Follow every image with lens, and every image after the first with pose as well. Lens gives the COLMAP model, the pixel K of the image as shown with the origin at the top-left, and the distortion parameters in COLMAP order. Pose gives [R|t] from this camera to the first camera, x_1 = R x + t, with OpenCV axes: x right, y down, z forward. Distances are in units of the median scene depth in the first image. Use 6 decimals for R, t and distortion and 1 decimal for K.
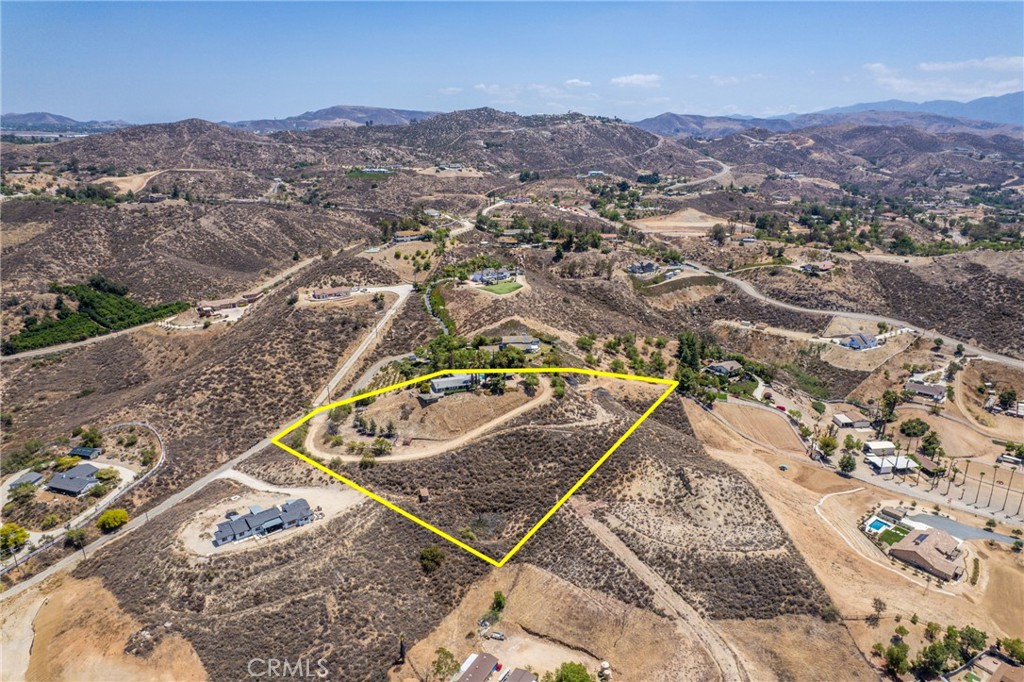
lens RADIAL K [[656.5, 0, 516.8], [0, 656.5, 344.5], [0, 0, 1]] dist [-0.072339, 0.064227]
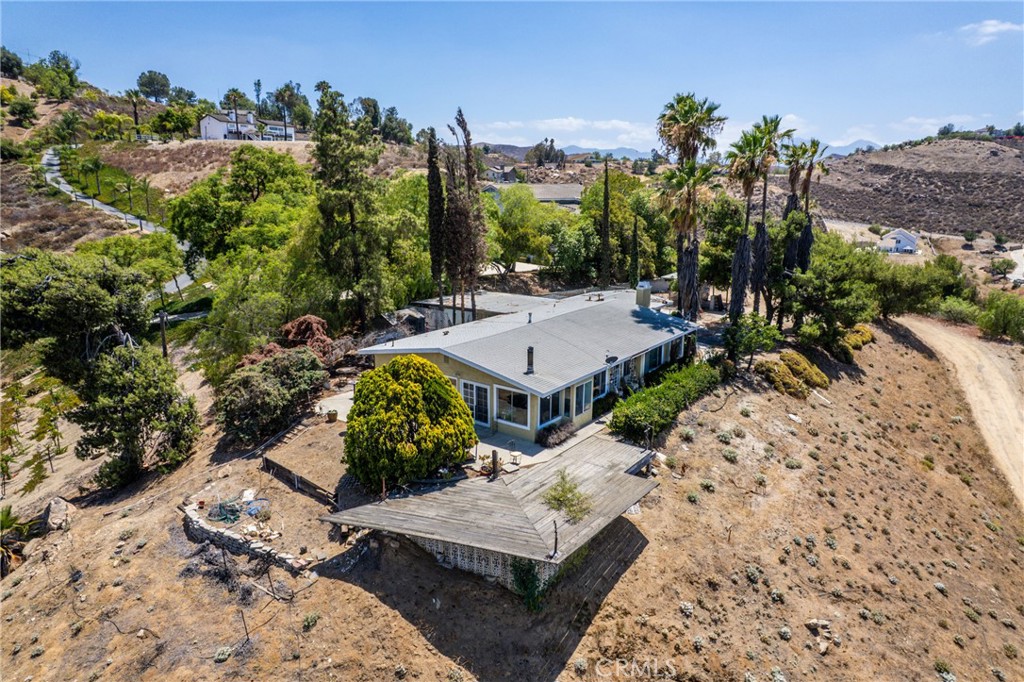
lens RADIAL K [[656.5, 0, 516.8], [0, 656.5, 344.5], [0, 0, 1]] dist [-0.072339, 0.064227]
pose [[0.839032, -0.133731, 0.527392, -0.157990], [0.175829, 0.983957, -0.030225, 0.057102], [-0.514888, 0.118090, 0.849085, 0.853468]]
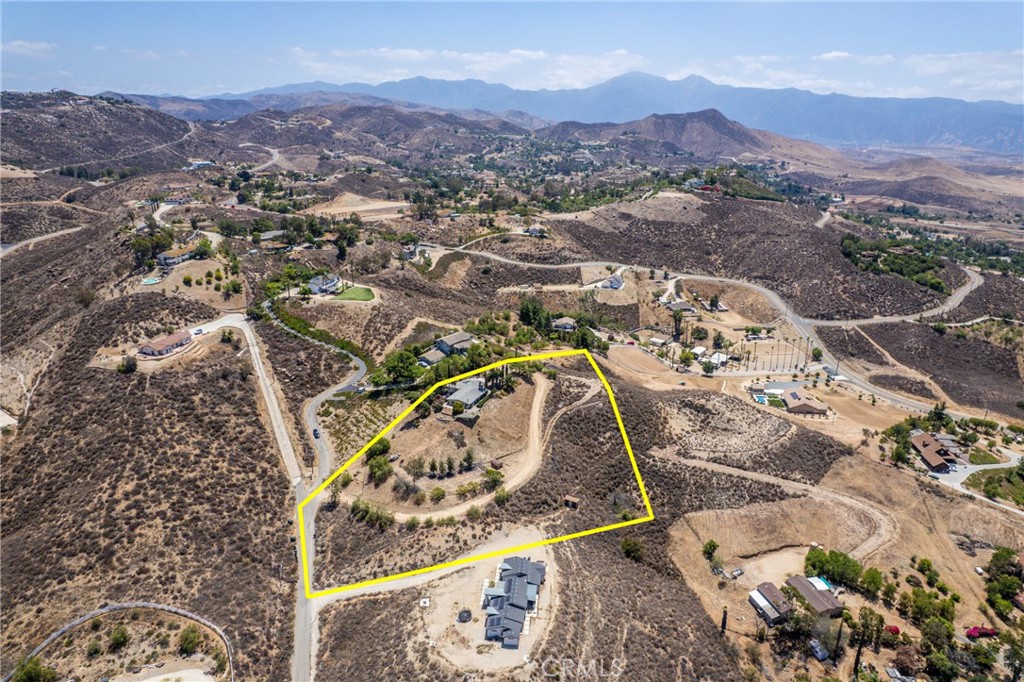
lens RADIAL K [[656.5, 0, 516.8], [0, 656.5, 344.5], [0, 0, 1]] dist [-0.072339, 0.064227]
pose [[0.699331, -0.236793, 0.674437, -0.617856], [0.217748, 0.969263, 0.114520, -0.094706], [-0.680824, 0.066769, 0.729397, 0.265045]]
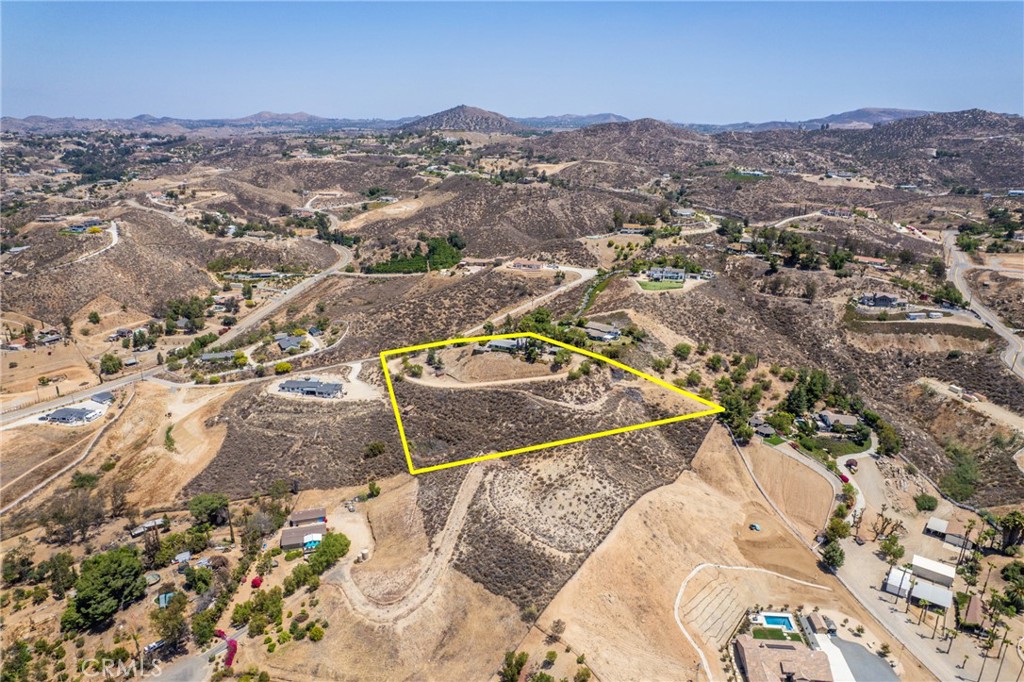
lens RADIAL K [[656.5, 0, 516.8], [0, 656.5, 344.5], [0, 0, 1]] dist [-0.072339, 0.064227]
pose [[0.719733, 0.226214, -0.656363, 0.648724], [-0.227857, 0.970024, 0.084460, -0.041581], [0.655794, 0.088768, 0.749703, 0.123948]]
